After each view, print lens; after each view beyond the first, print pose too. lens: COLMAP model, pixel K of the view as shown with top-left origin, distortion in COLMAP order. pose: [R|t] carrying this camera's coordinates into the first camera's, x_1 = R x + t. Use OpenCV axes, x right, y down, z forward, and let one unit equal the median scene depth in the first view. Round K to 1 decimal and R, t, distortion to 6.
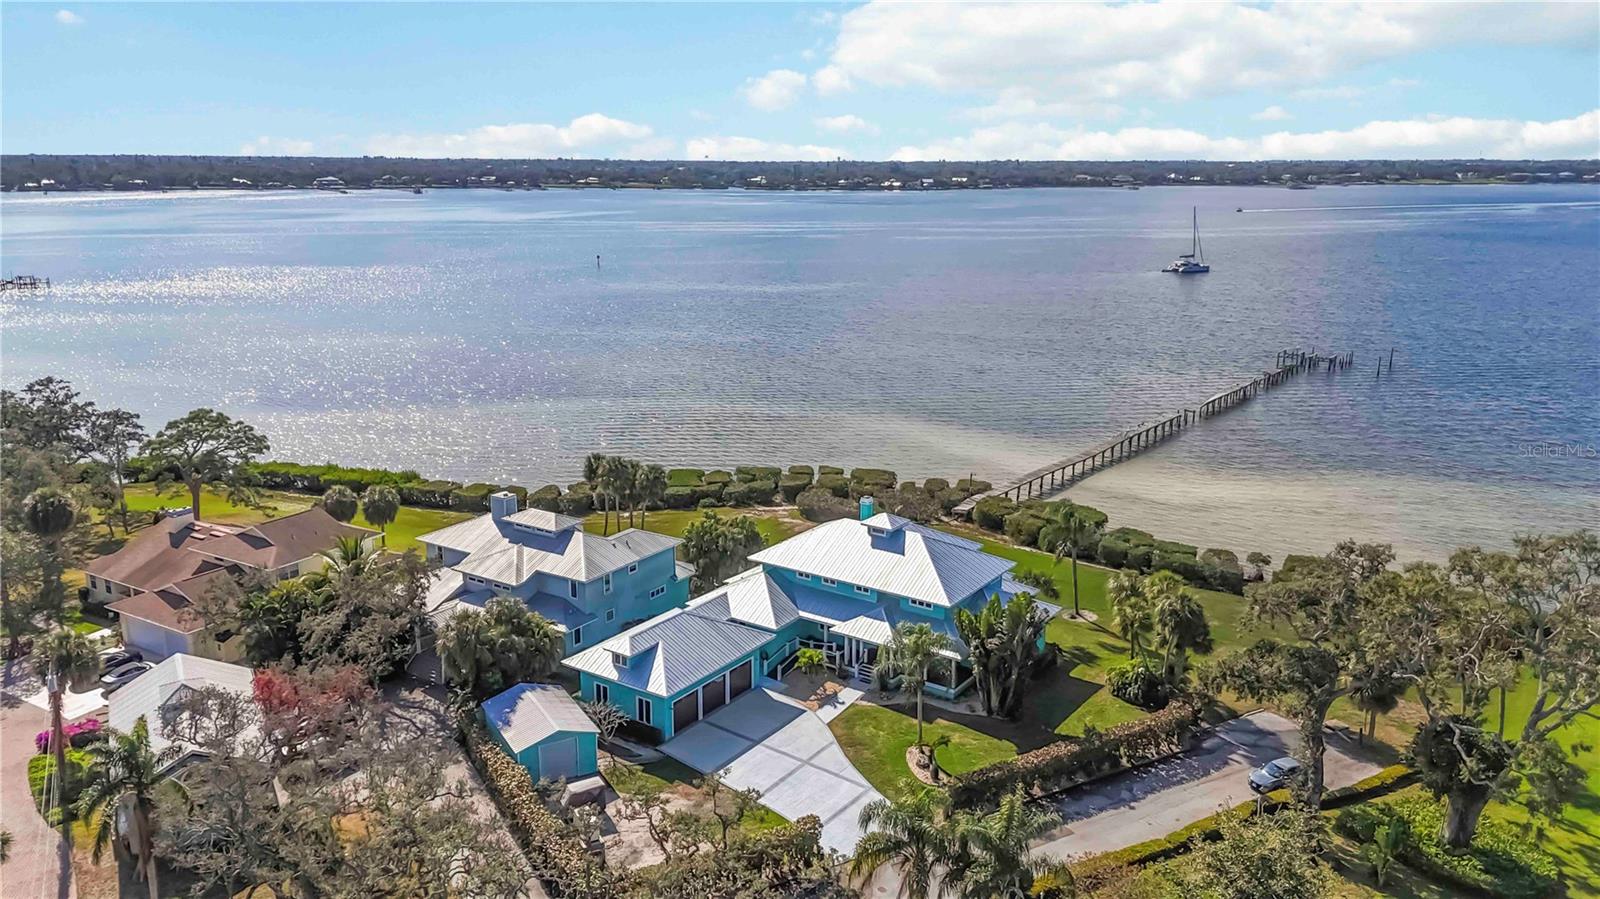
lens RADIAL K [[1175.2, 0, 800.0], [0, 1175.2, 449.5], [0, 0, 1]] dist [0.072132, -0.069464]
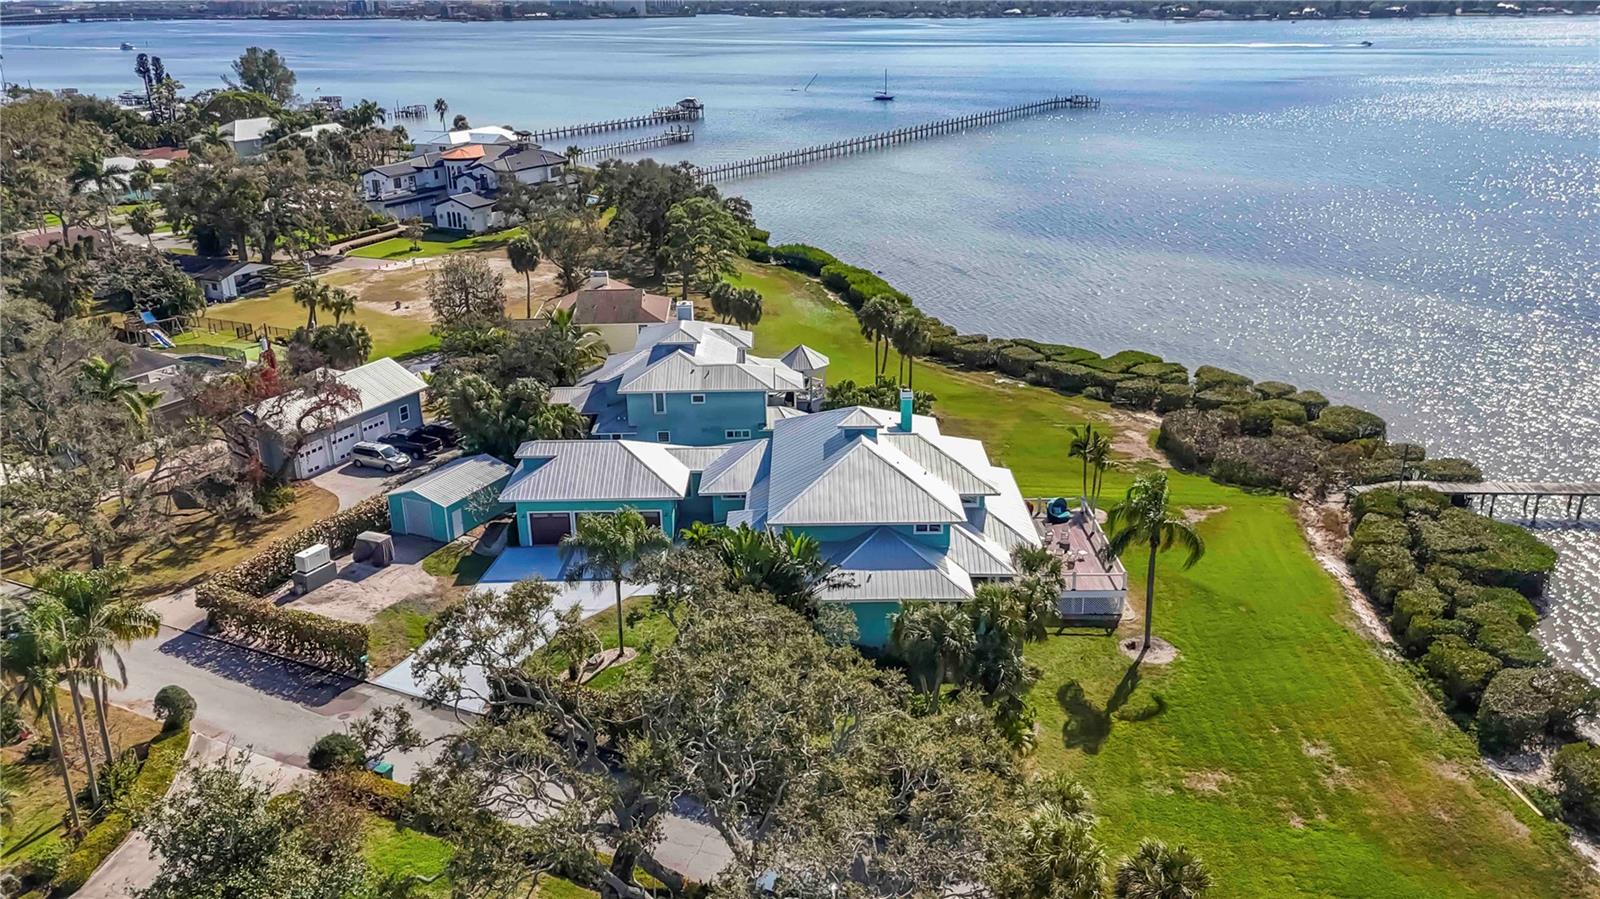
lens RADIAL K [[1175.2, 0, 800.0], [0, 1175.2, 449.5], [0, 0, 1]] dist [0.072132, -0.069464]
pose [[0.554263, 0.287925, -0.780956, 0.716293], [-0.182996, 0.957460, 0.223122, -0.096551], [0.811976, 0.019243, 0.583373, 0.508819]]
